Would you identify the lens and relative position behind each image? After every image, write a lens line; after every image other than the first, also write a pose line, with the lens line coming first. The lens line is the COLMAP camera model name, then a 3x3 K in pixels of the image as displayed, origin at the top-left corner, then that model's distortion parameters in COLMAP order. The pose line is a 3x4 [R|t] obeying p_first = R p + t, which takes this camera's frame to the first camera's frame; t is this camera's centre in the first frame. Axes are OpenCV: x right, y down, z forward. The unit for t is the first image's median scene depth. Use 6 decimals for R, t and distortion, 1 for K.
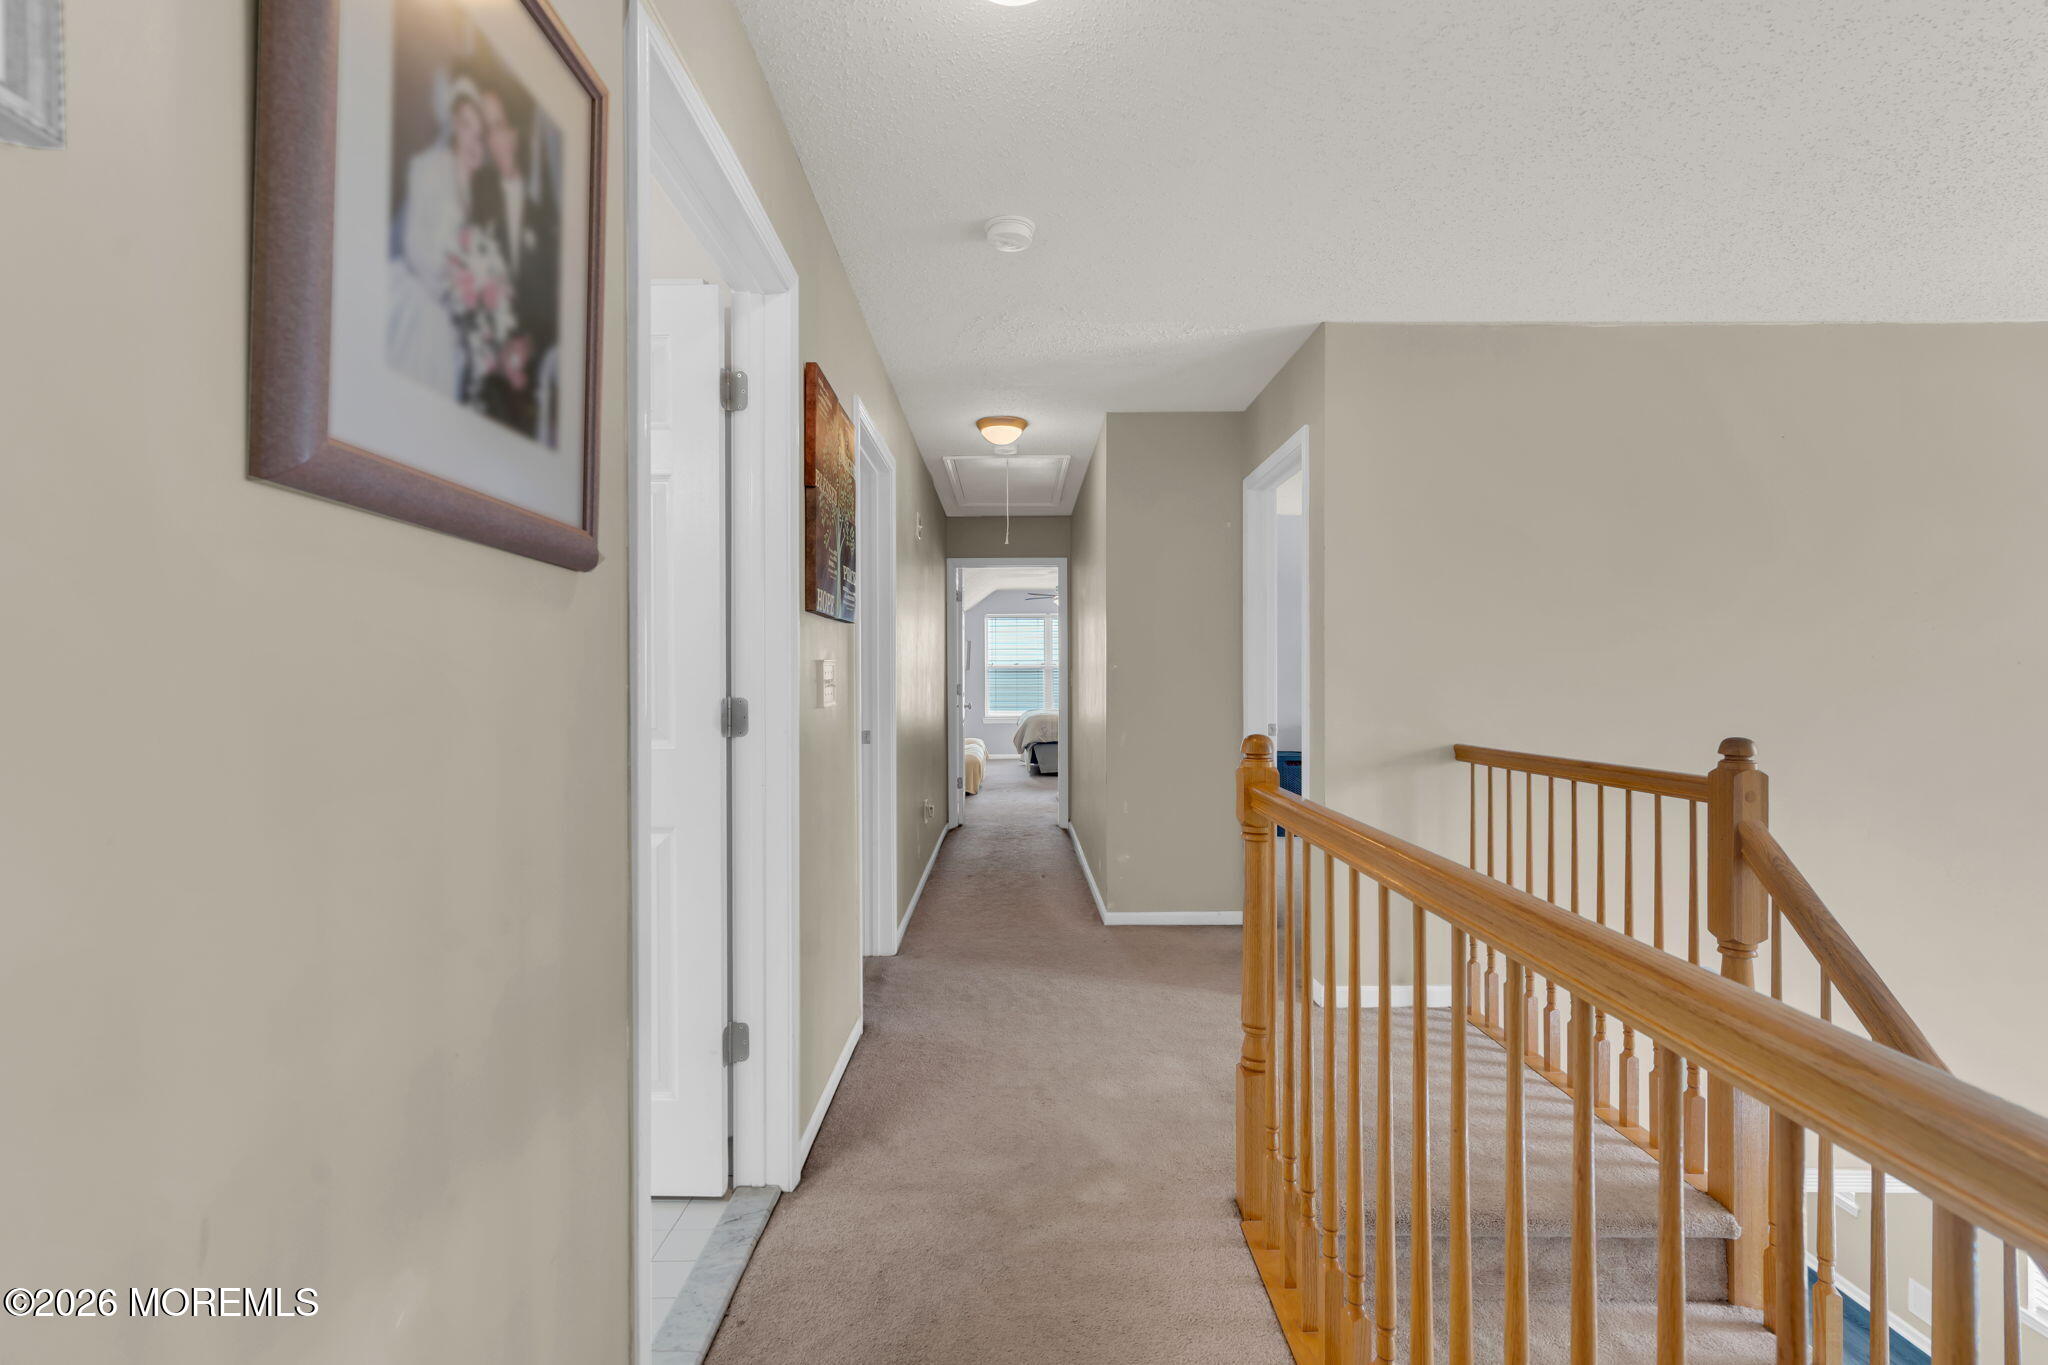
lens RADIAL K [[937.4, 0, 1023.0], [0, 937.4, 674.9], [0, 0, 1]] dist [-0.010432, 0.003088]
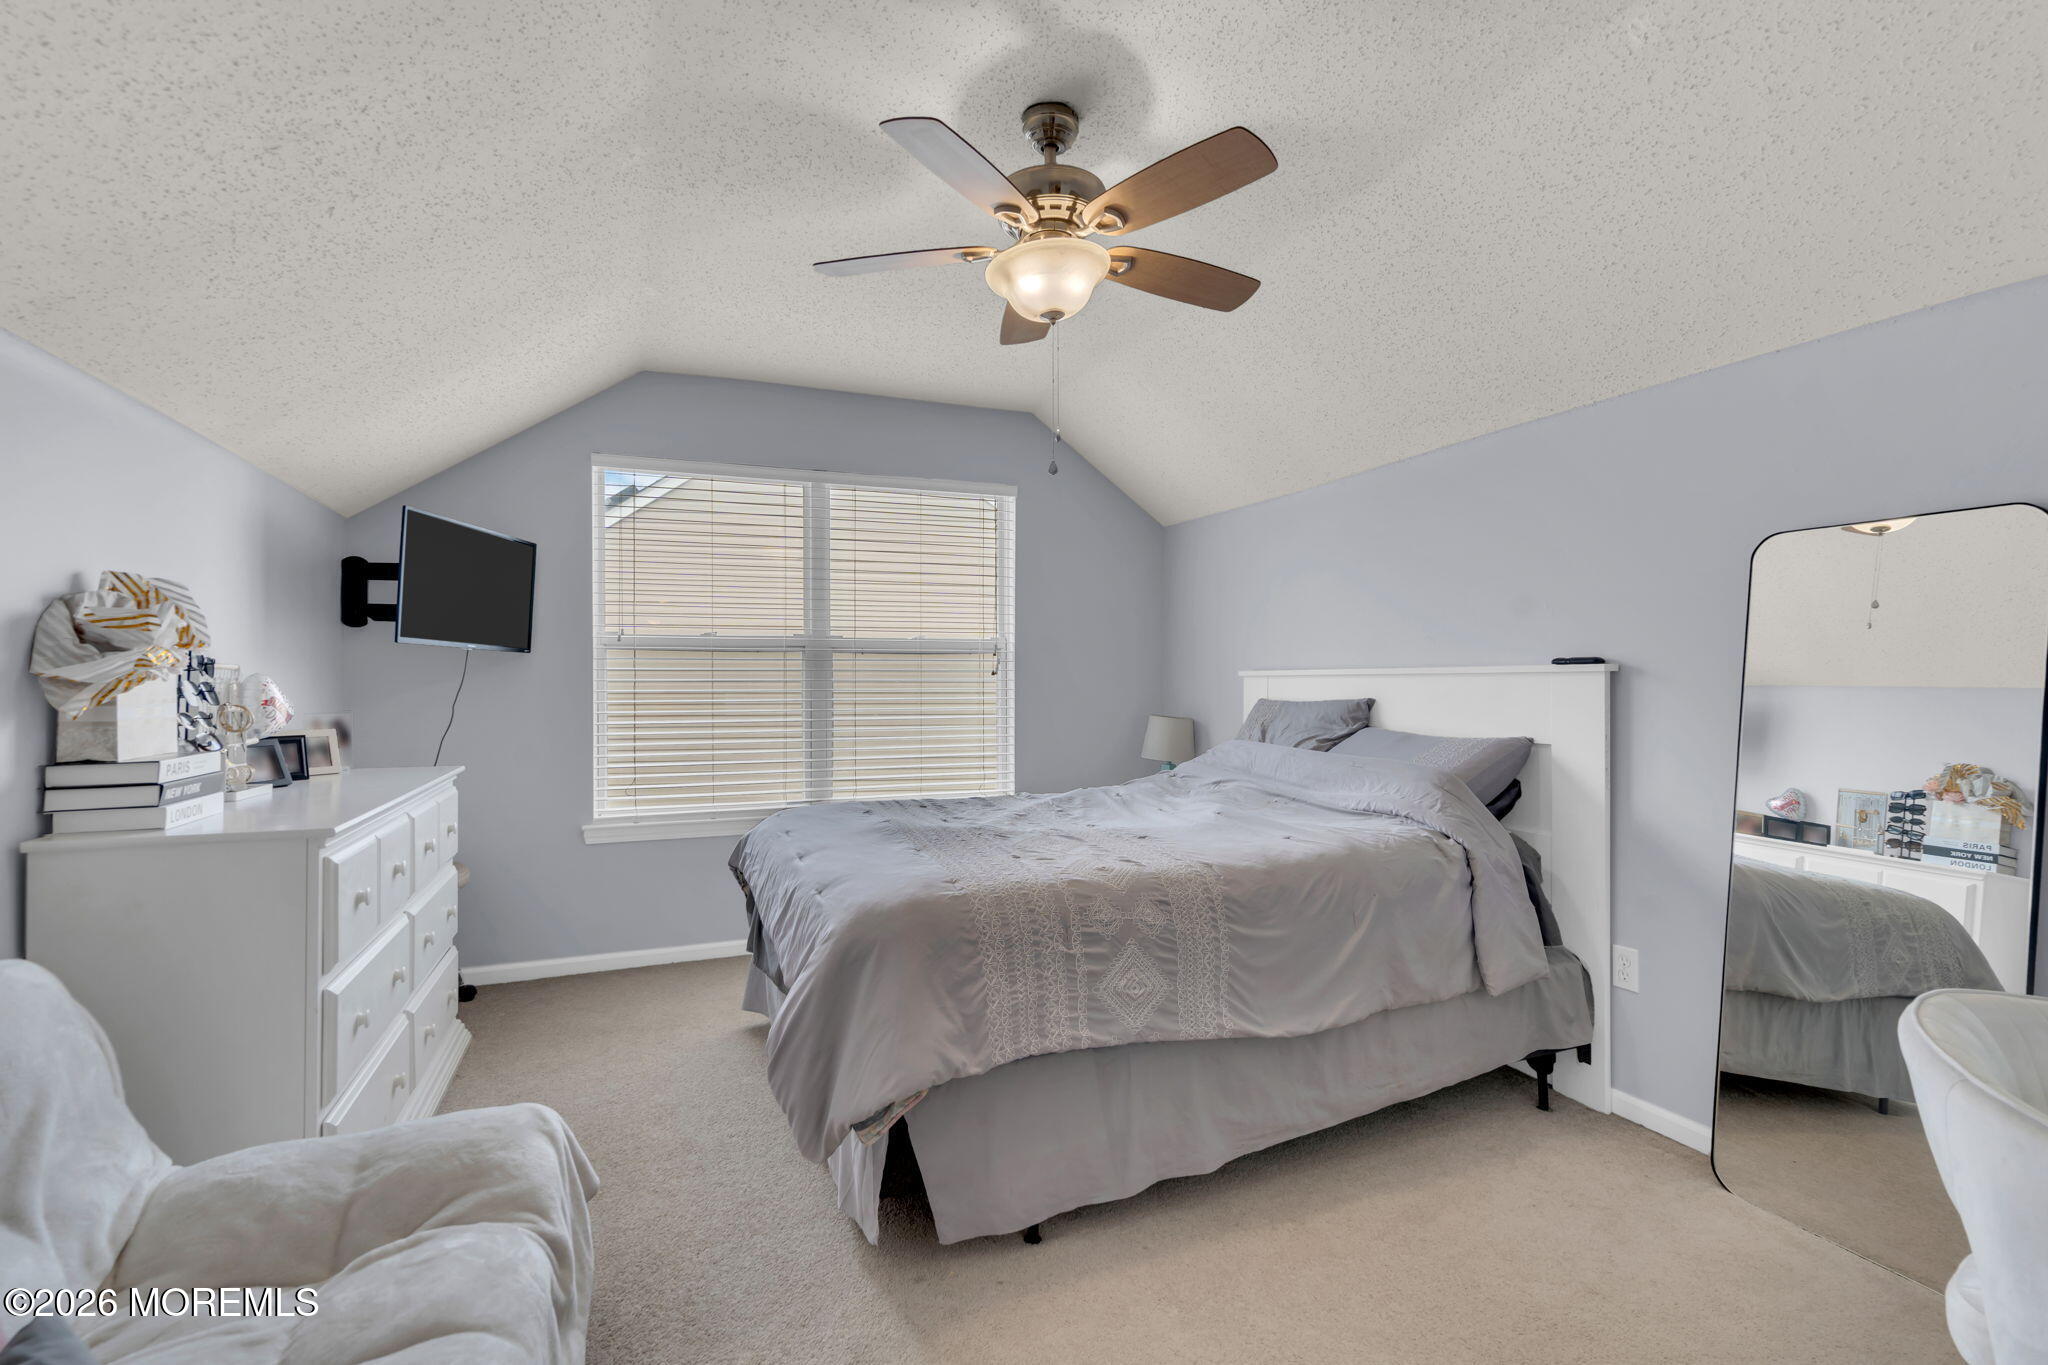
lens RADIAL K [[937.4, 0, 1022.0], [0, 937.4, 680.8], [0, 0, 1]] dist [-0.010432, 0.003088]
pose [[0.935549, -0.009615, 0.353066, -0.023730], [0.006518, 0.999929, 0.009959, 0.004527], [-0.353137, -0.007016, 0.935545, 0.846471]]
